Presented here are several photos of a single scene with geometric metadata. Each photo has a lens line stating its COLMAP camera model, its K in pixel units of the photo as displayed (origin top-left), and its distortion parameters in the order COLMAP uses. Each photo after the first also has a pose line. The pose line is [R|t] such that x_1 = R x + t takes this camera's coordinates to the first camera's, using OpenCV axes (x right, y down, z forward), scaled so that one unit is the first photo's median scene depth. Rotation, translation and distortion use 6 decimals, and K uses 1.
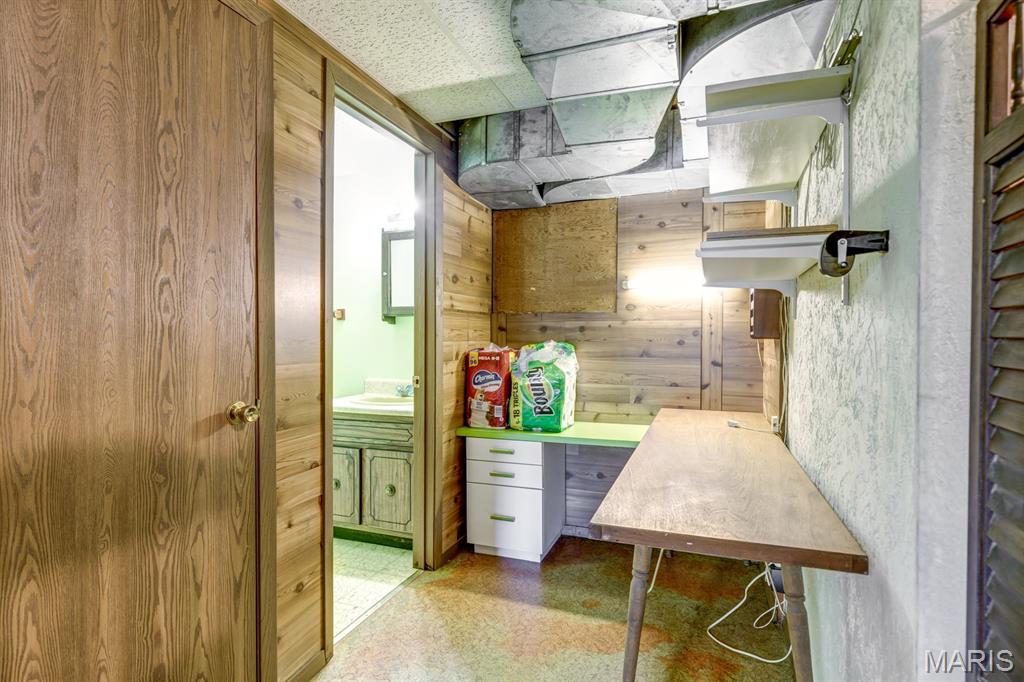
lens RADIAL K [[524.4, 0, 513.3], [0, 524.4, 342.3], [0, 0, 1]] dist [0.000394, 0.000020]
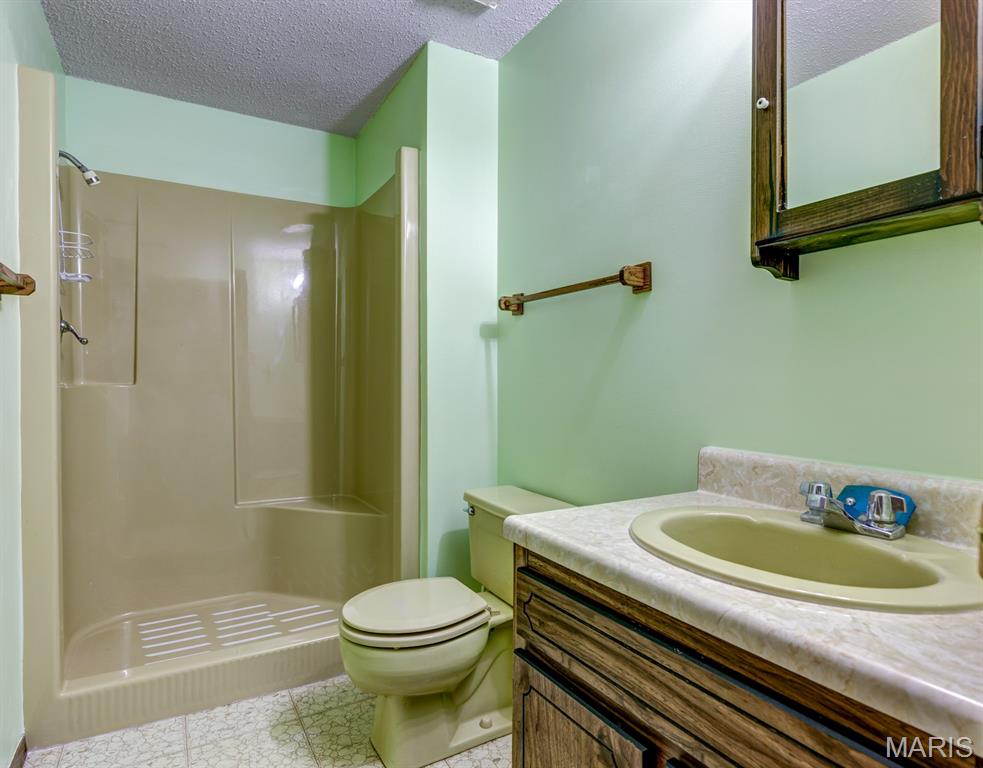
lens RADIAL K [[569.1, 0, 493.3], [0, 569.1, 384.4], [0, 0, 1]] dist [-0.001337, -0.000043]
pose [[0.775784, 0.010702, -0.630908, -0.157778], [-0.005244, 0.999931, 0.010514, 0.025357], [0.630977, -0.004848, 0.775787, 0.649010]]
